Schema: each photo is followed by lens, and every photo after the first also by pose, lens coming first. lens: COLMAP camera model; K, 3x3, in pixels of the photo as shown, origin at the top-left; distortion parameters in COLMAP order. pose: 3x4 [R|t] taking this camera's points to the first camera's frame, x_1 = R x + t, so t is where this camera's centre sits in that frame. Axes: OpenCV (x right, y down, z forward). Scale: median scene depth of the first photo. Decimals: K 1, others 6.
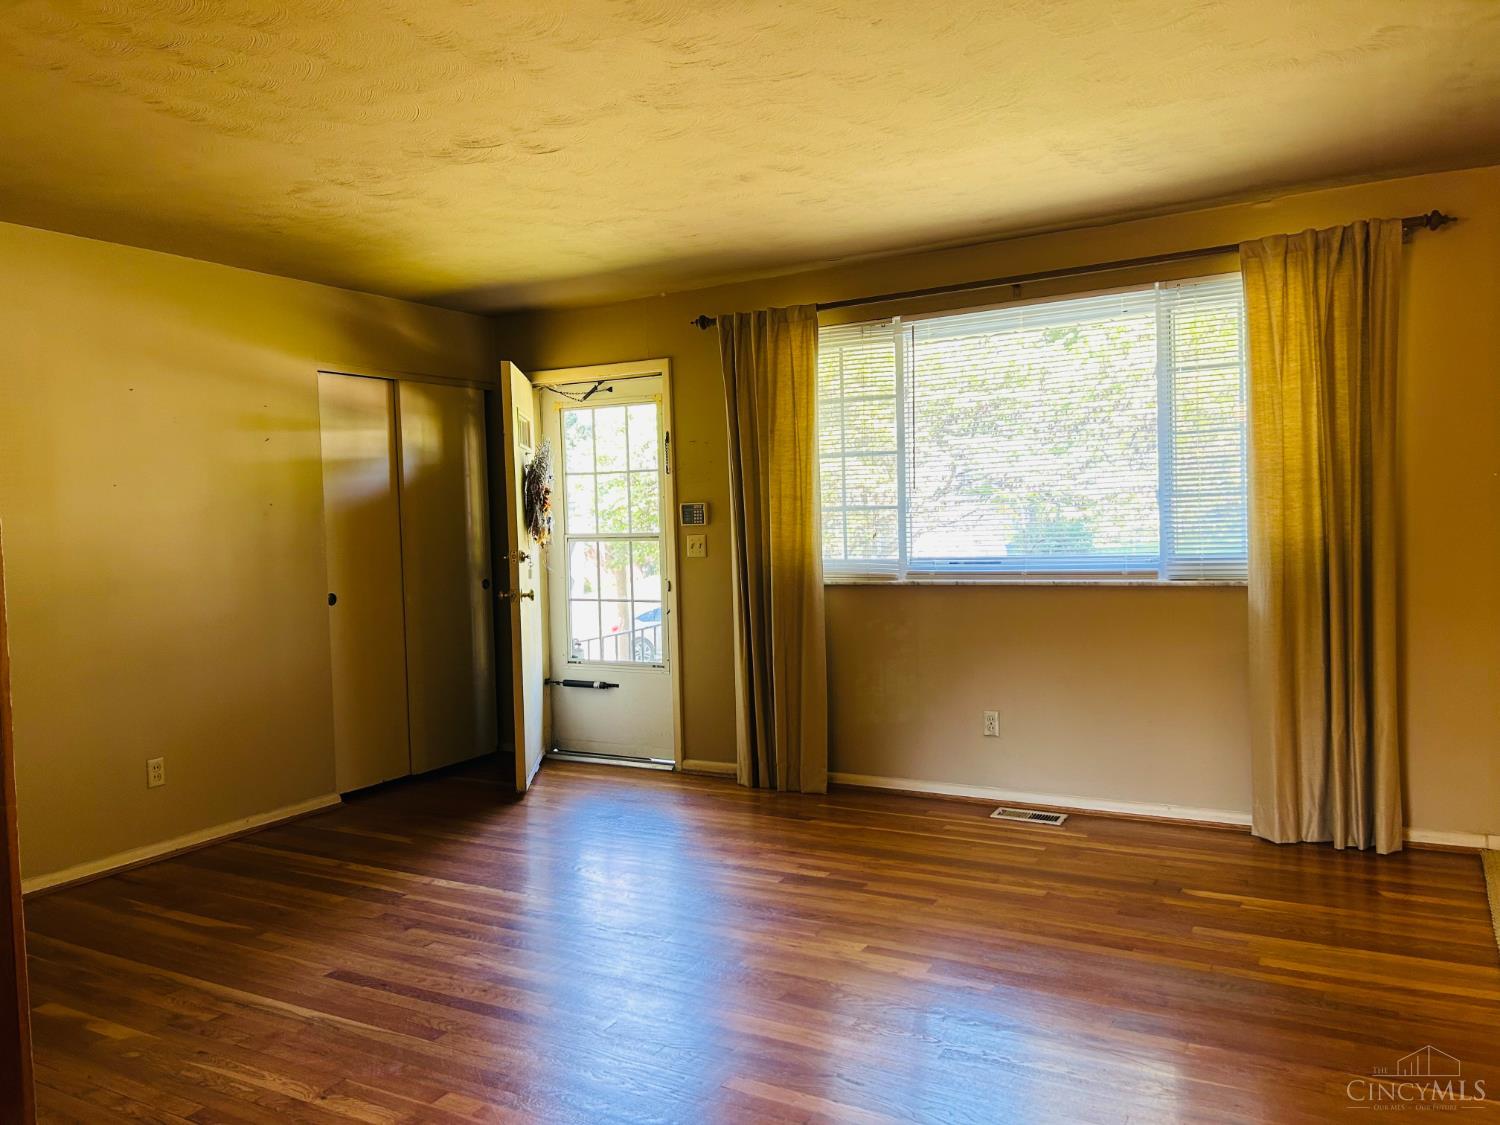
lens RADIAL K [[1115.0, 0, 750.0], [0, 1115.0, 562.5], [0, 0, 1]] dist [-0.000137, -0.002082]
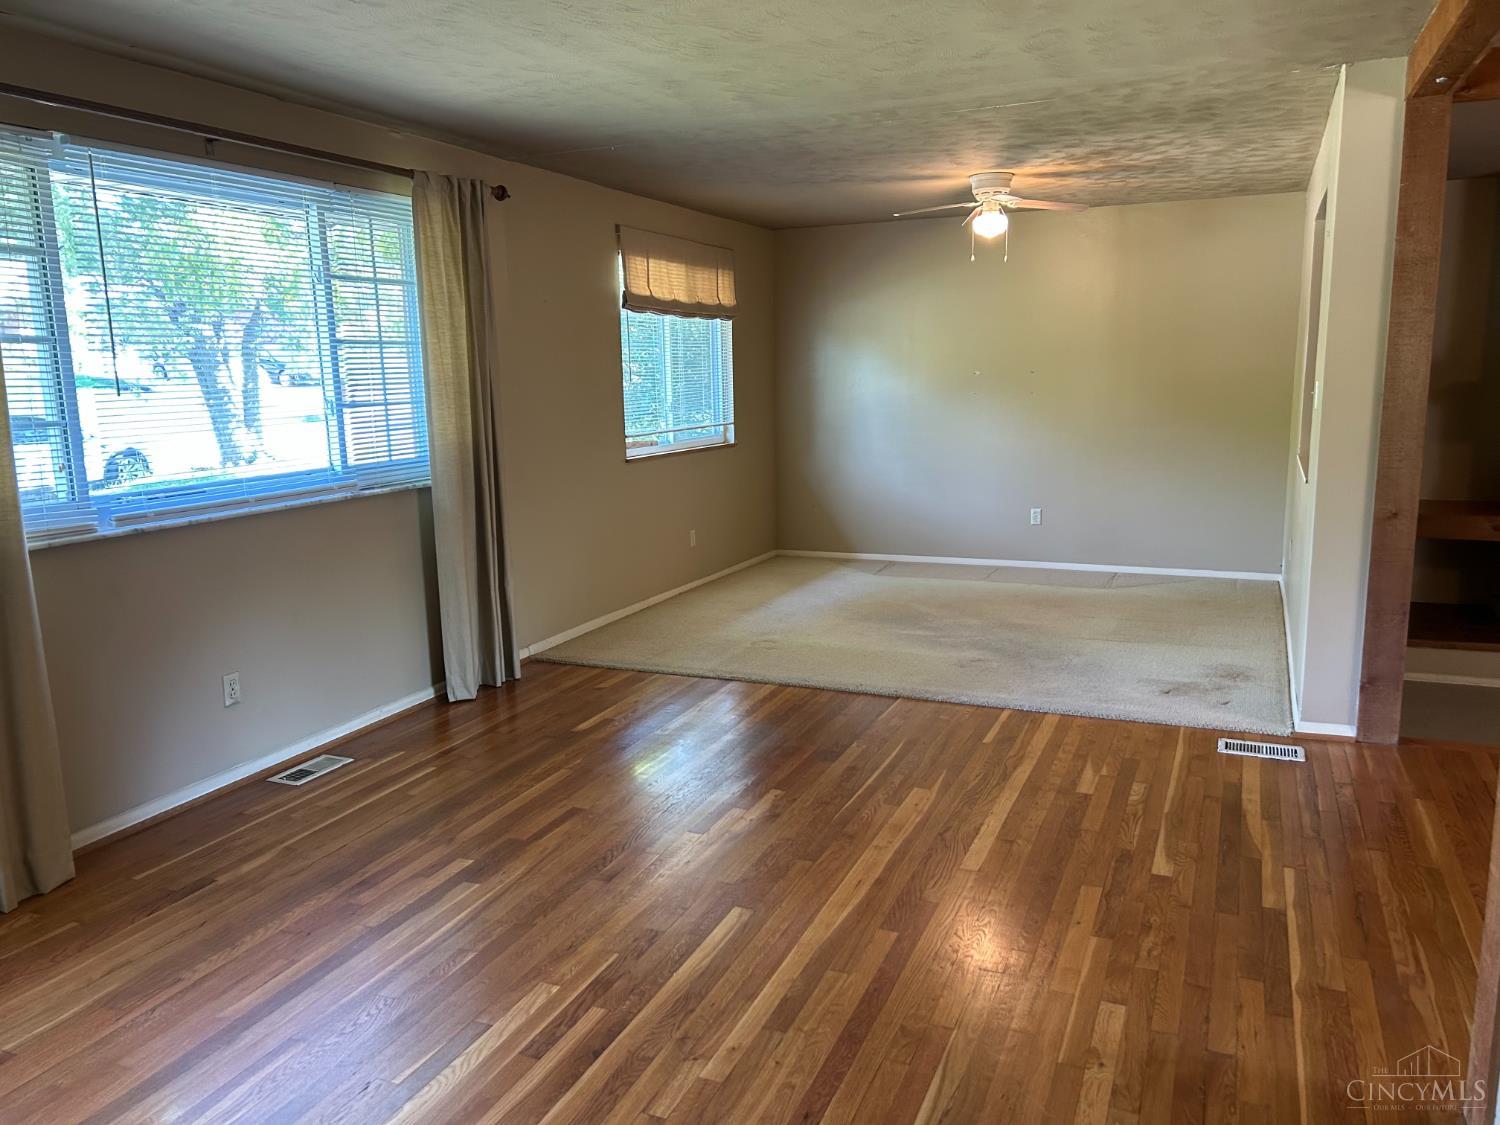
lens RADIAL K [[1115.0, 0, 750.0], [0, 1115.0, 562.5], [0, 0, 1]] dist [-0.000137, -0.002082]
pose [[-0.107512, -0.140762, 0.984189, -0.666264], [0.069730, 0.986421, 0.148699, -0.045190], [-0.991755, 0.084615, -0.096237, 0.755872]]
